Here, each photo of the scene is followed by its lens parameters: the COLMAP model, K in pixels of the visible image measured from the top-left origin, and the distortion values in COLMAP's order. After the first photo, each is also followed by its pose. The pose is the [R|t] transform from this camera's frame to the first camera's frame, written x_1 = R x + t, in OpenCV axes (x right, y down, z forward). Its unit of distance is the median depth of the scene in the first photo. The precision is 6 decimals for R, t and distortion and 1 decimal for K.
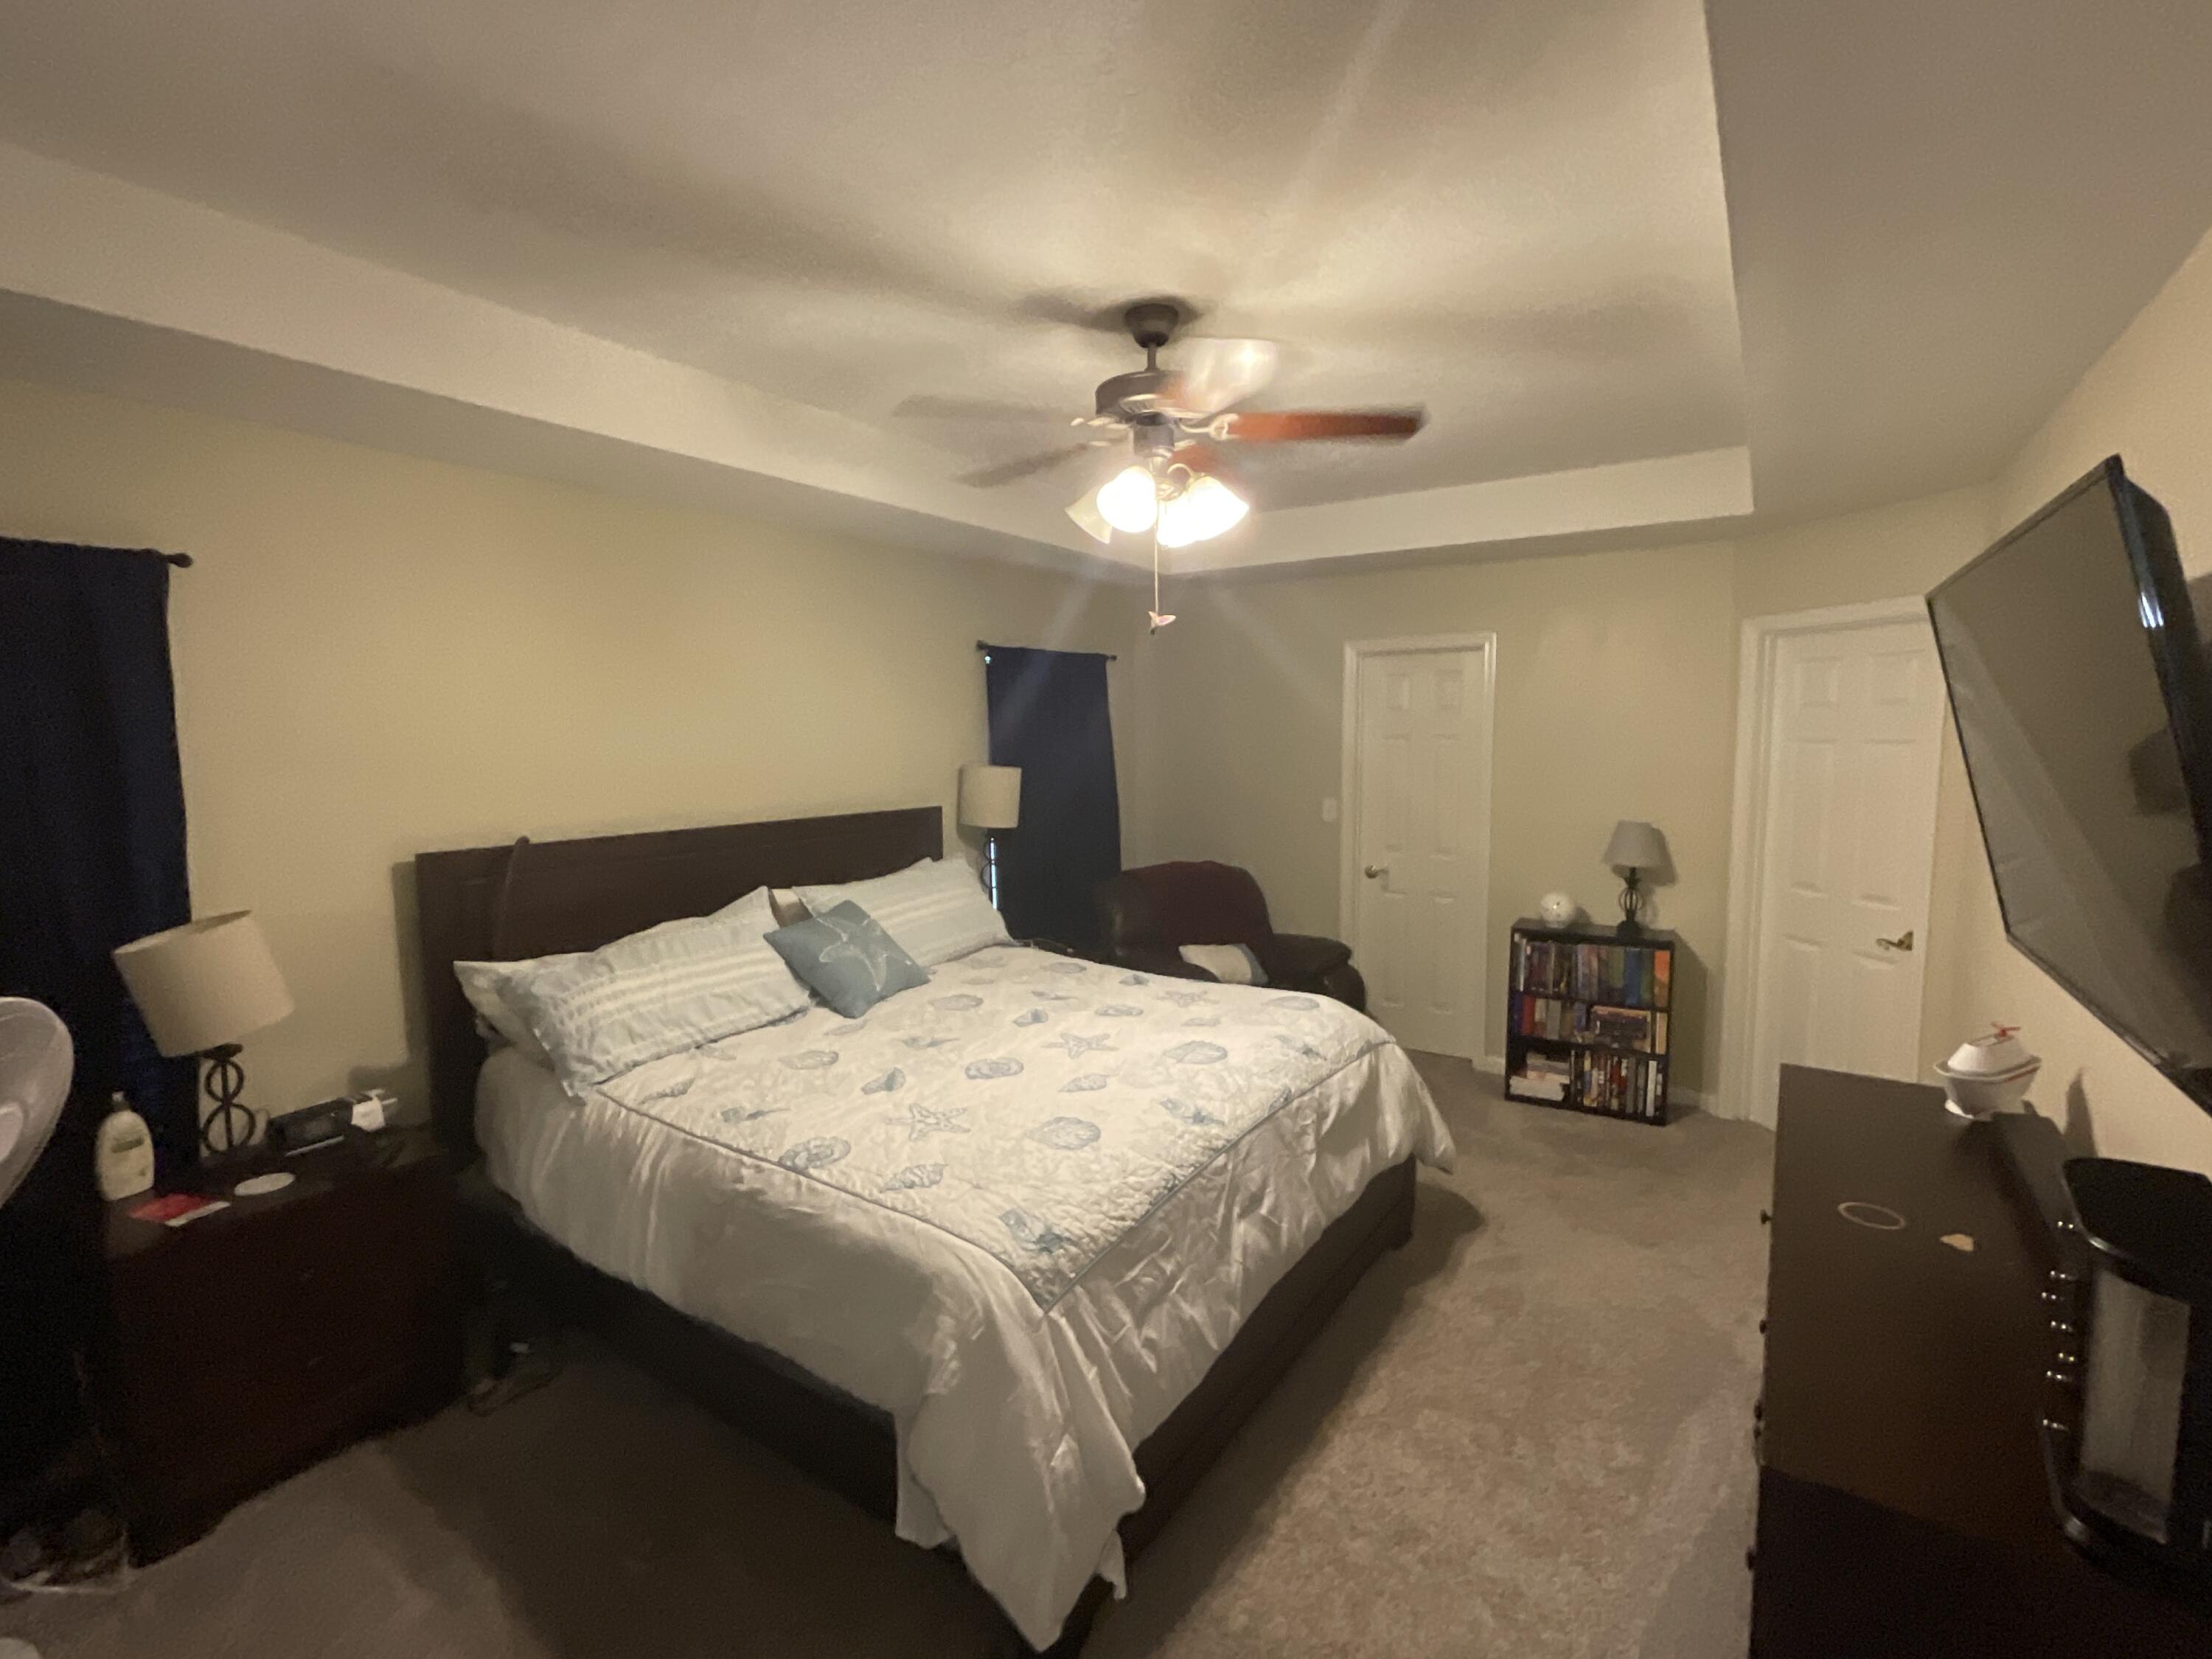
lens RADIAL K [[997.3, 0, 1112.1], [0, 997.3, 829.9], [0, 0, 1]] dist [0.000094, -0.000039]
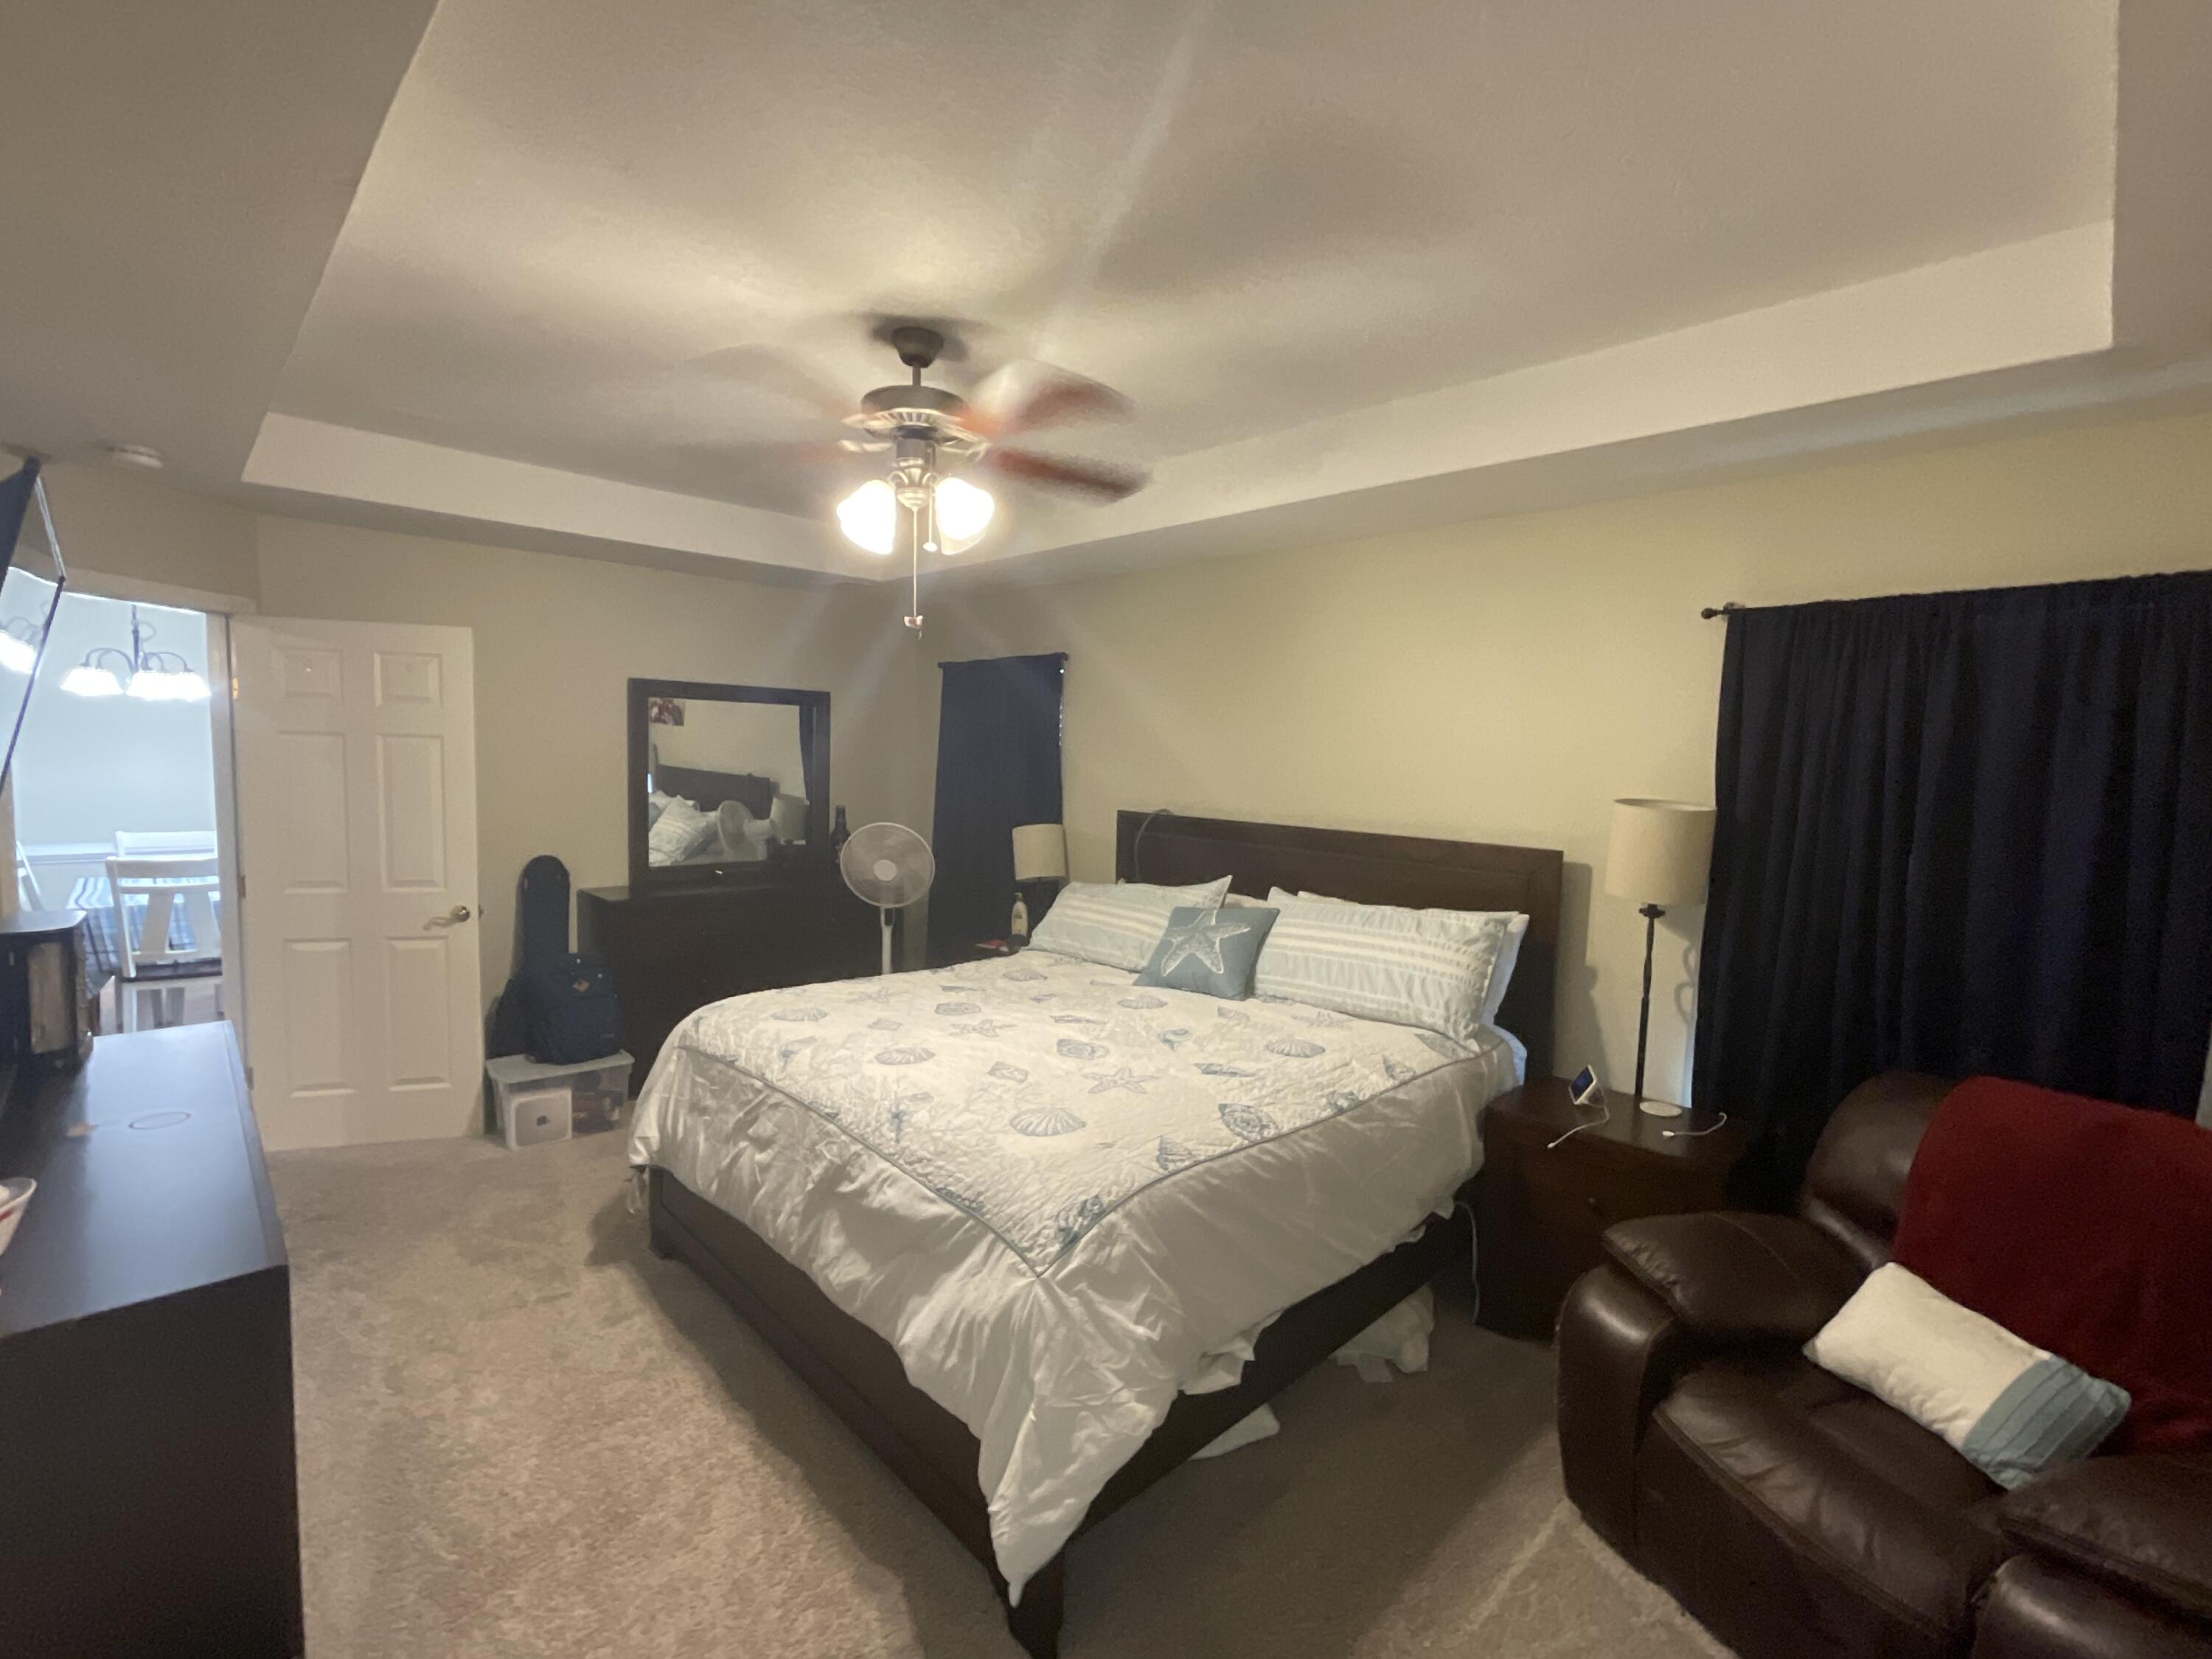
lens RADIAL K [[997.3, 0, 1112.1], [0, 997.3, 829.9], [0, 0, 1]] dist [0.000094, -0.000039]
pose [[-0.211084, 0.078875, -0.974280, 1.035324], [-0.117889, 0.987409, 0.105480, -0.129770], [0.970333, 0.137122, -0.199128, 1.436741]]
